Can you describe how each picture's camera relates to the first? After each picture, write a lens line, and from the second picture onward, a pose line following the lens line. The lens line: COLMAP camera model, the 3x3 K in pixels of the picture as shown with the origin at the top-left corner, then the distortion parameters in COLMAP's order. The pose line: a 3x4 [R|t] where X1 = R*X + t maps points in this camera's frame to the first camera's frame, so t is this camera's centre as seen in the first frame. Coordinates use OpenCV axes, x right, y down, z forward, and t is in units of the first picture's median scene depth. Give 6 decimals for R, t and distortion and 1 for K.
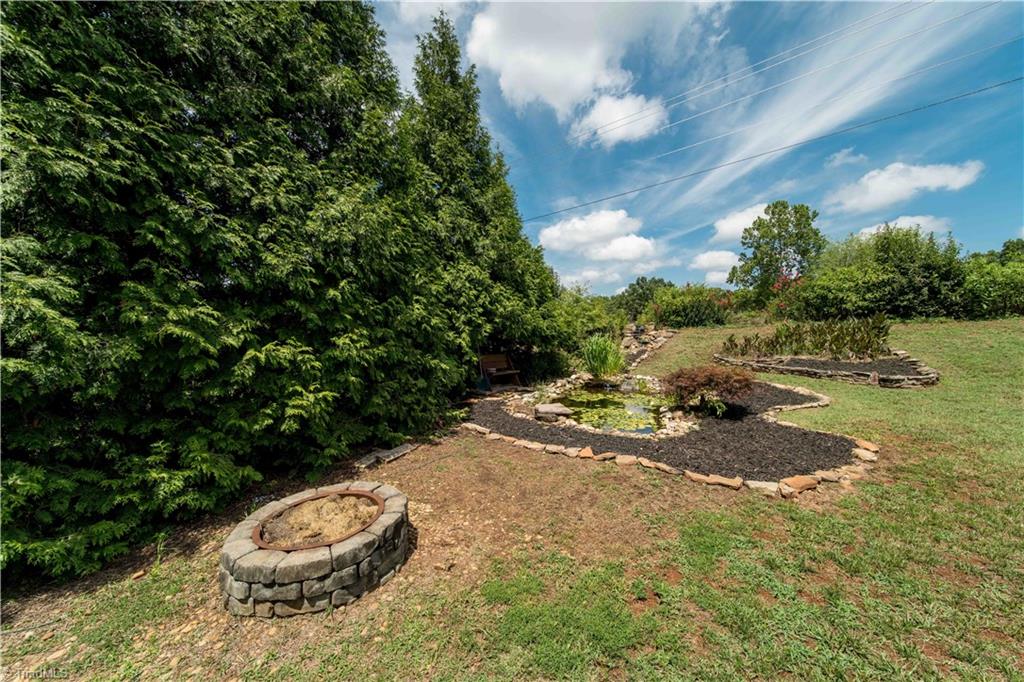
lens RADIAL K [[345.9, 0, 509.5], [0, 345.9, 334.5], [0, 0, 1]] dist [0.000192, -0.002368]
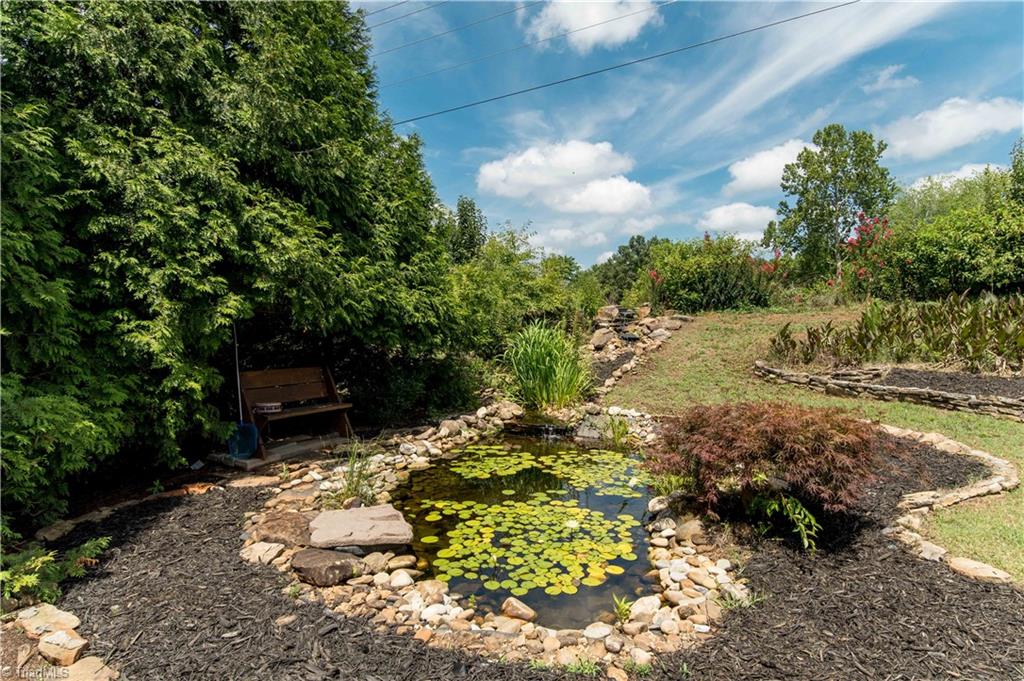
lens RADIAL K [[536.1, 0, 512.0], [0, 536.1, 340.5], [0, 0, 1]] dist [-0.004050, -0.000118]
pose [[0.991052, -0.002768, 0.133450, 0.121361], [-0.001180, 0.999564, 0.029494, 0.002198], [-0.133473, -0.029388, 0.990617, 0.253653]]
